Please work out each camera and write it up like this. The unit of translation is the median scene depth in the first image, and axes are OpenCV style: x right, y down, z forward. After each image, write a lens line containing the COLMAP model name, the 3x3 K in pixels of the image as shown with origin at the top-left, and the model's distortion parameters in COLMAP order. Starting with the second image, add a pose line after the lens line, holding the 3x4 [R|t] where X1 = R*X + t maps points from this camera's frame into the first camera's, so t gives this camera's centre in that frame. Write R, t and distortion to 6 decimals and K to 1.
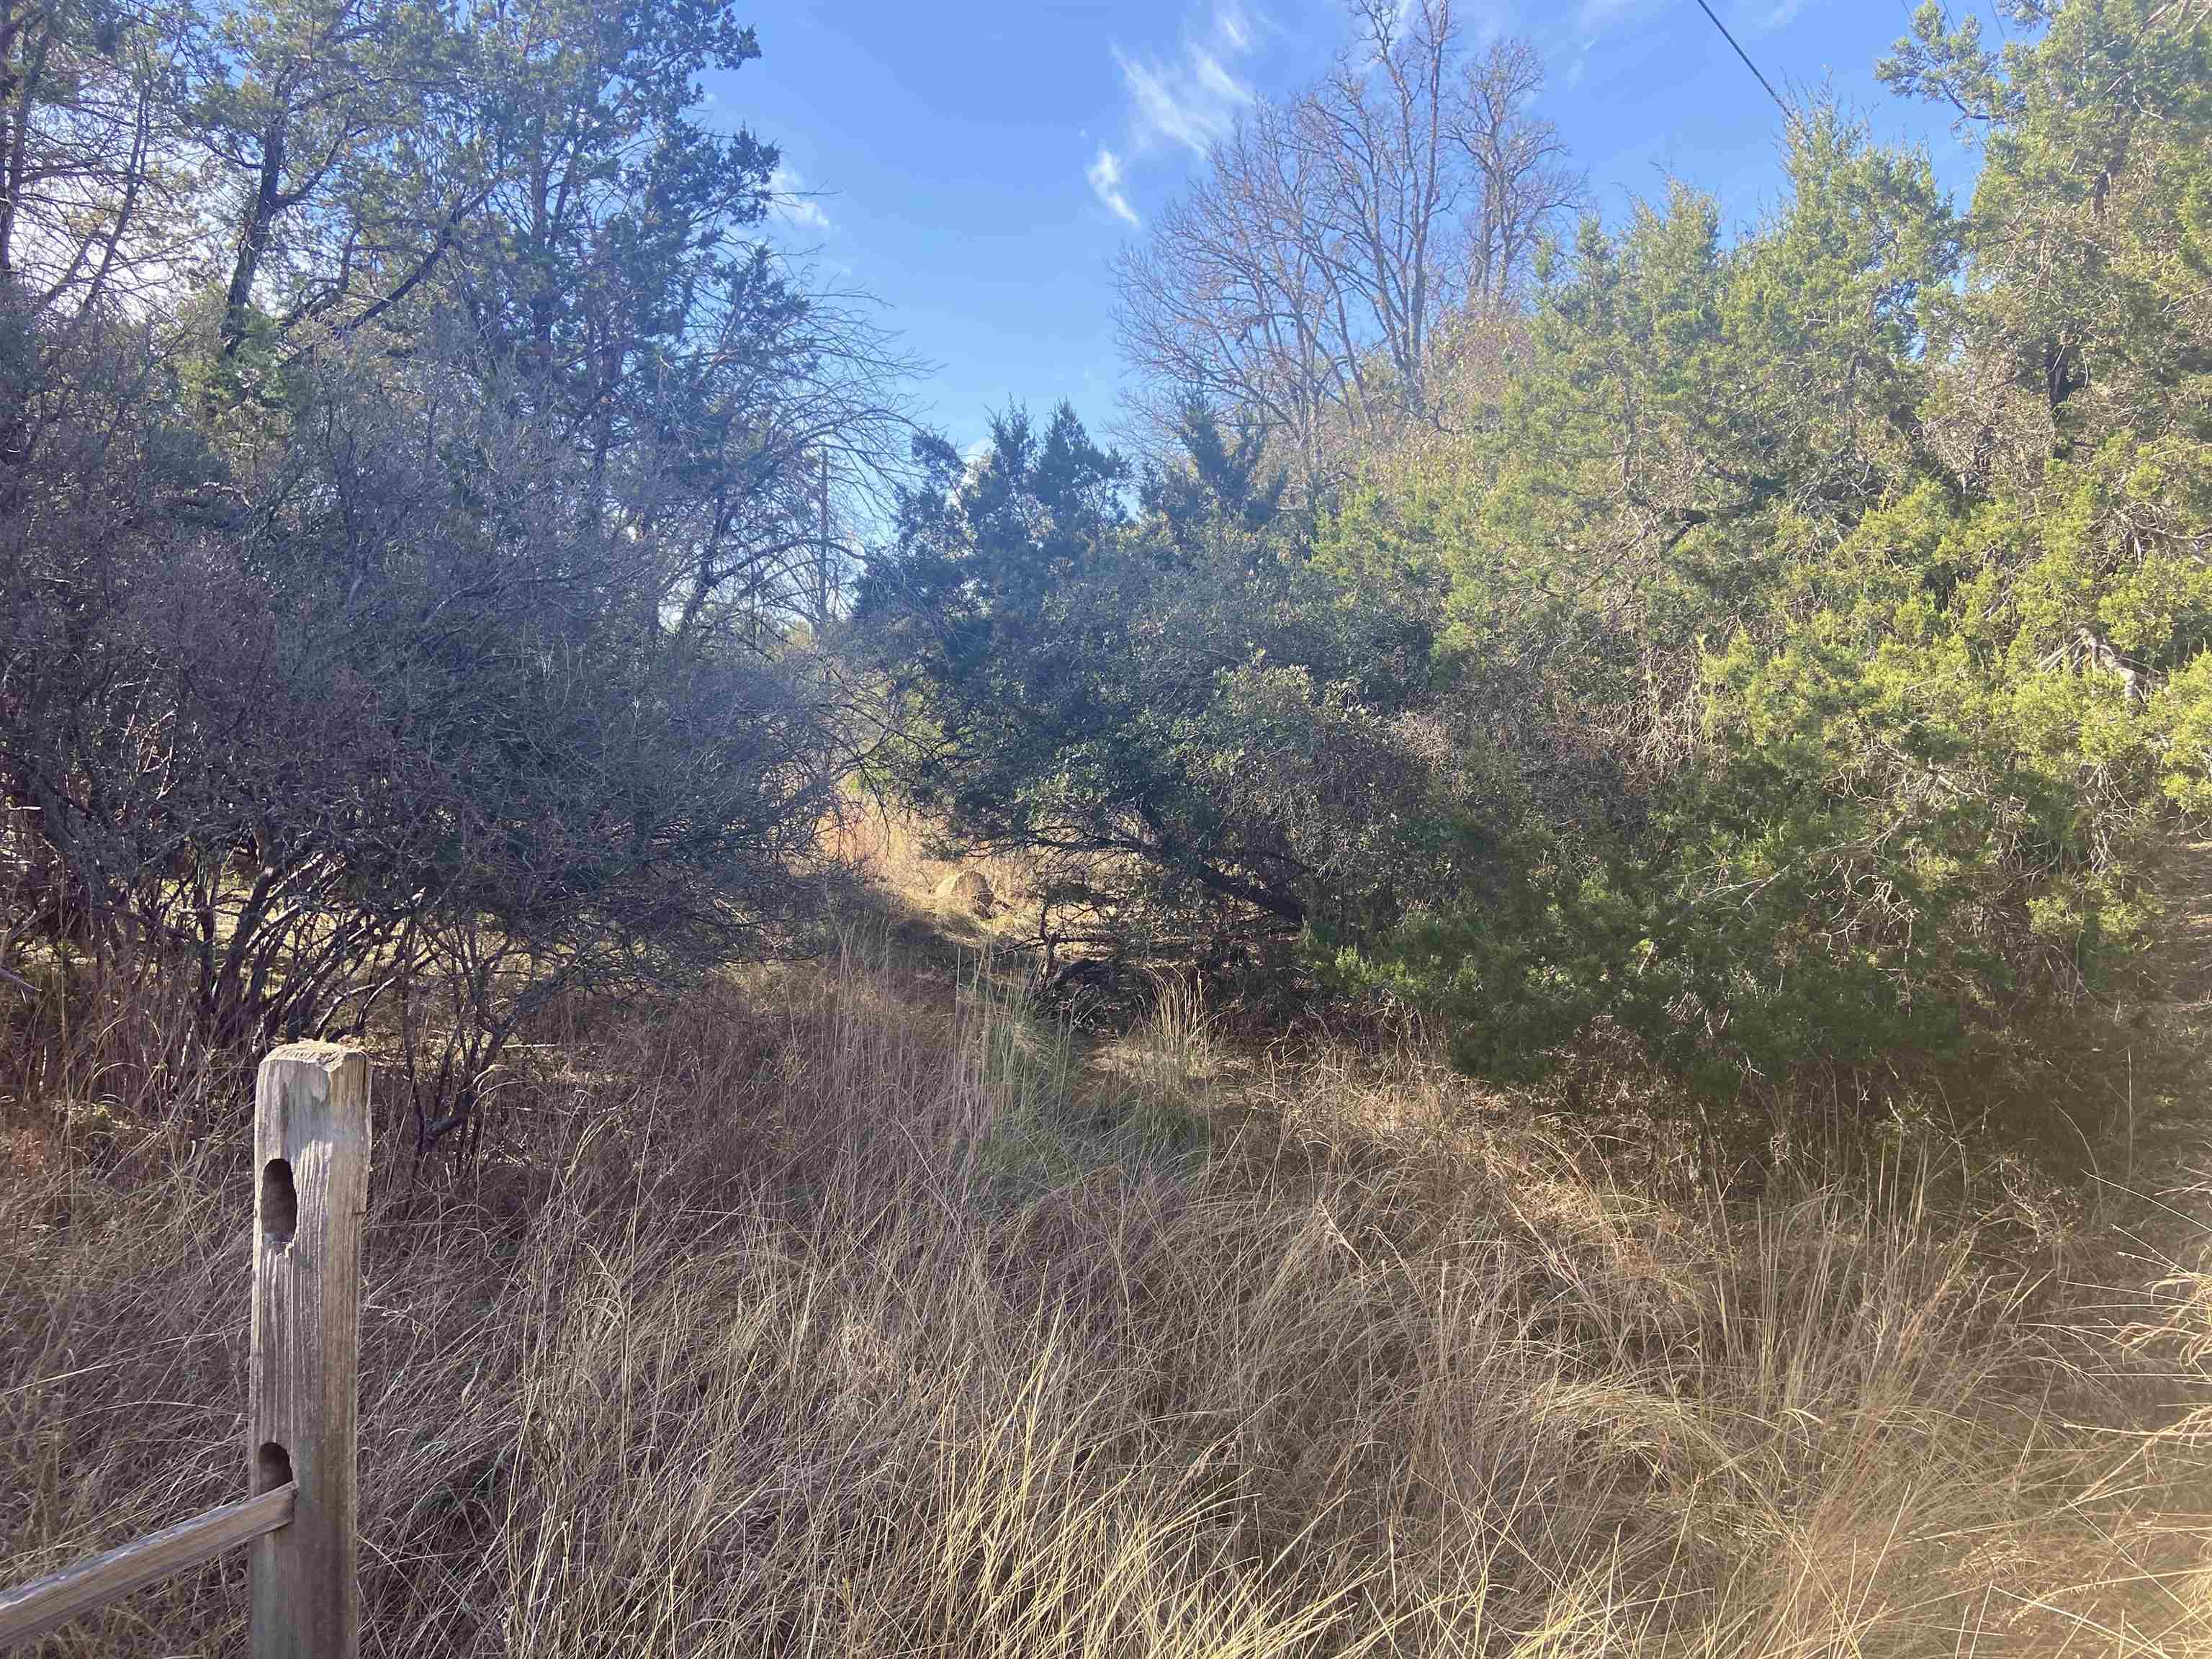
lens RADIAL K [[1614.9, 0, 1114.5], [0, 1614.9, 798.0], [0, 0, 1]] dist [0.140346, -0.159915]
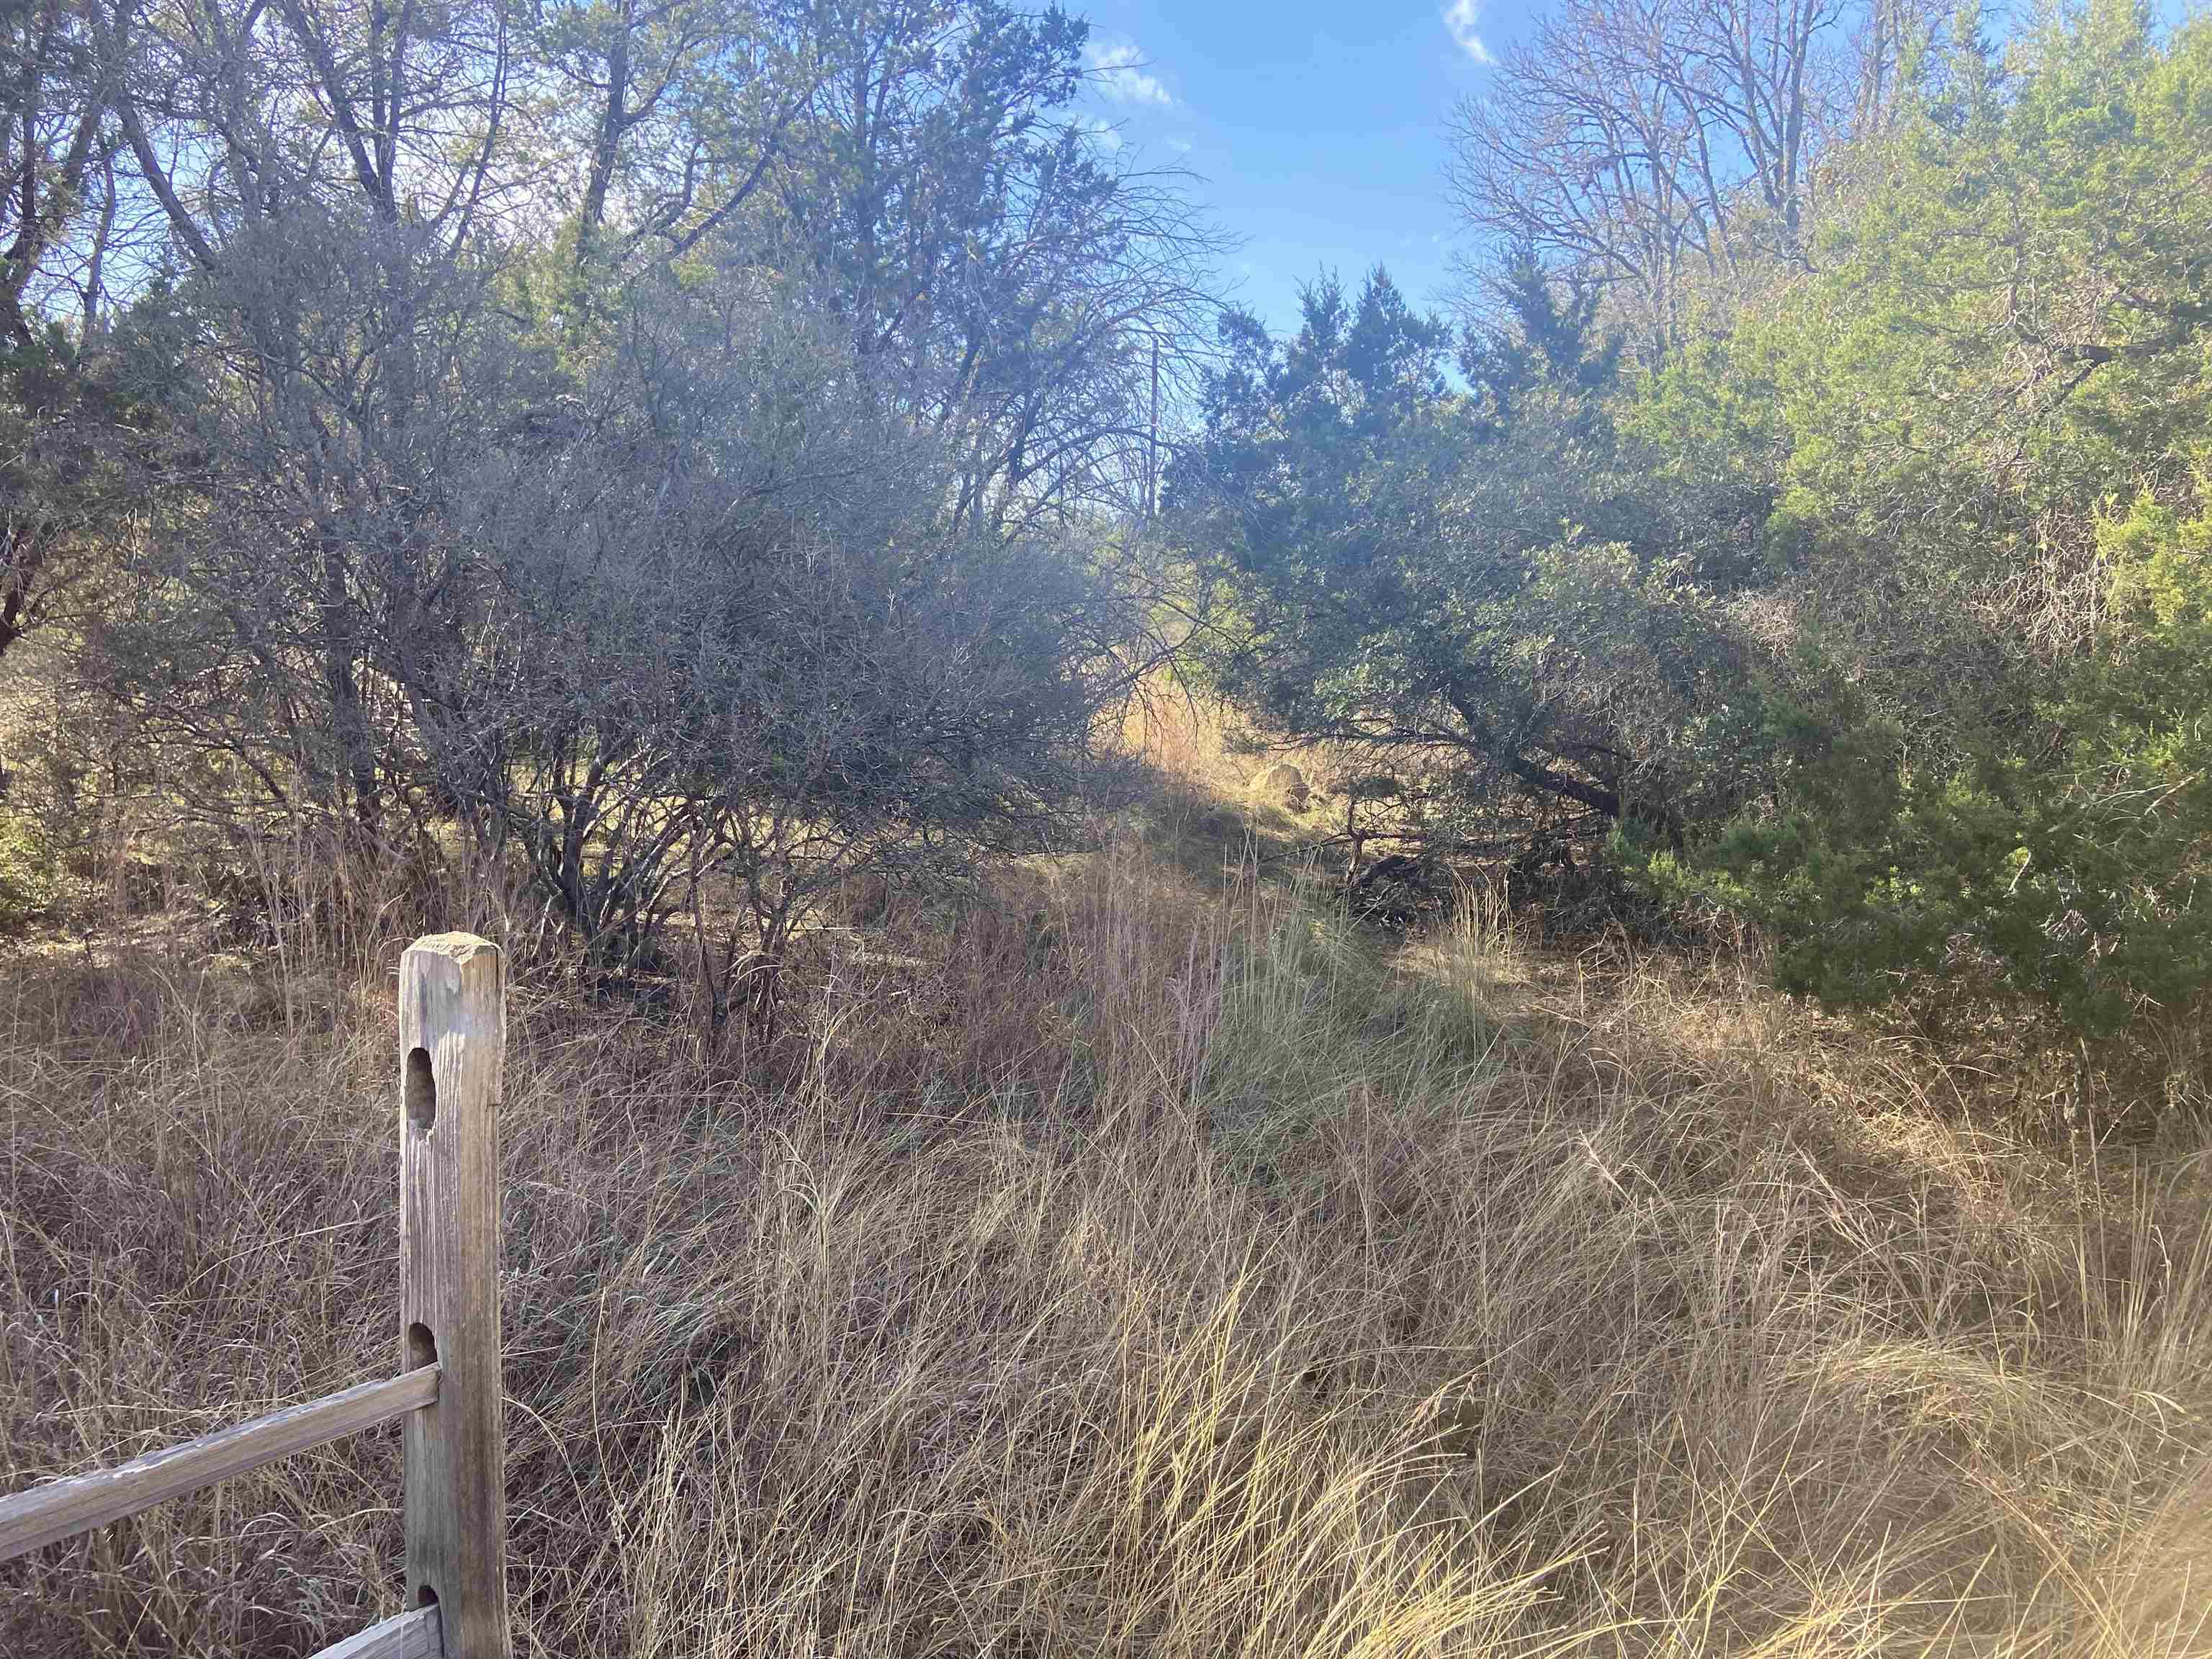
lens RADIAL K [[1620.5, 0, 1097.4], [0, 1620.5, 798.0], [0, 0, 1]] dist [0.132420, -0.155535]
pose [[0.977124, 0.011616, -0.212354, 0.018315], [0.002492, 0.997813, 0.066046, 0.000051], [0.212657, -0.065065, 0.974958, 0.019162]]
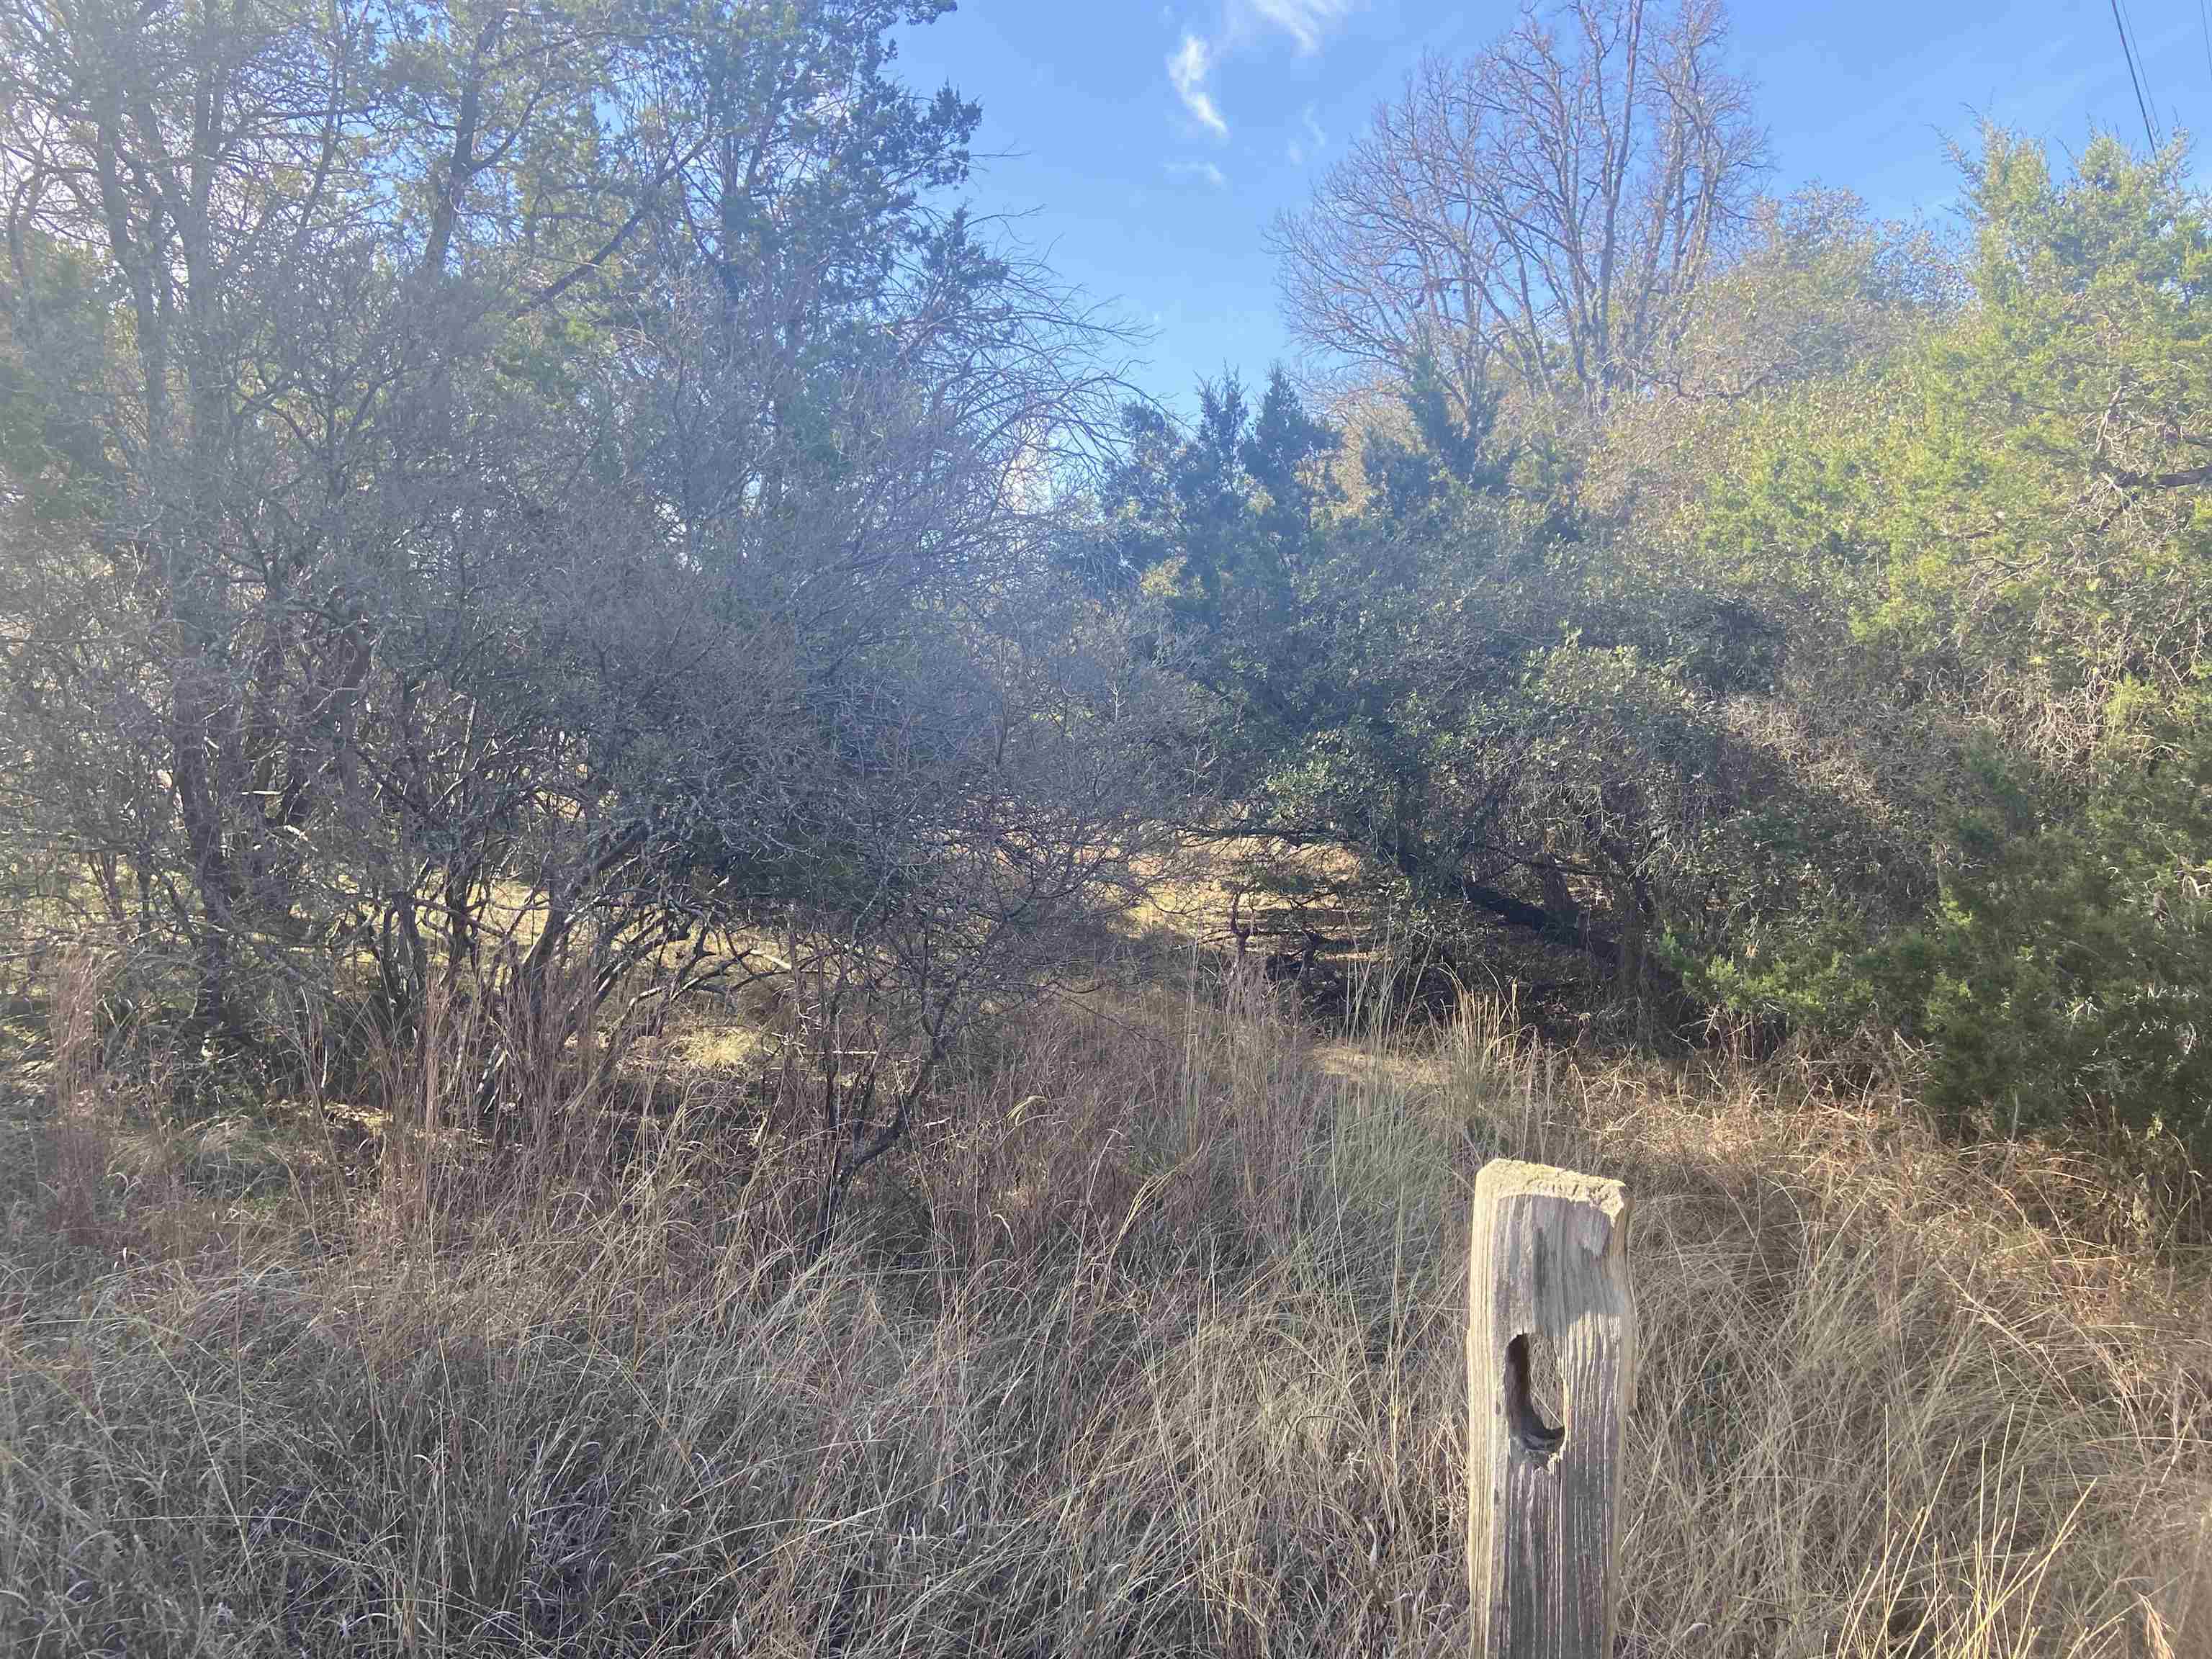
lens RADIAL K [[1614.9, 0, 1114.5], [0, 1614.9, 798.0], [0, 0, 1]] dist [0.140346, -0.159915]
pose [[0.999366, 0.008392, -0.034591, -0.108389], [-0.007971, 0.999893, 0.012279, -0.003674], [0.034691, -0.011995, 0.999326, 0.046242]]
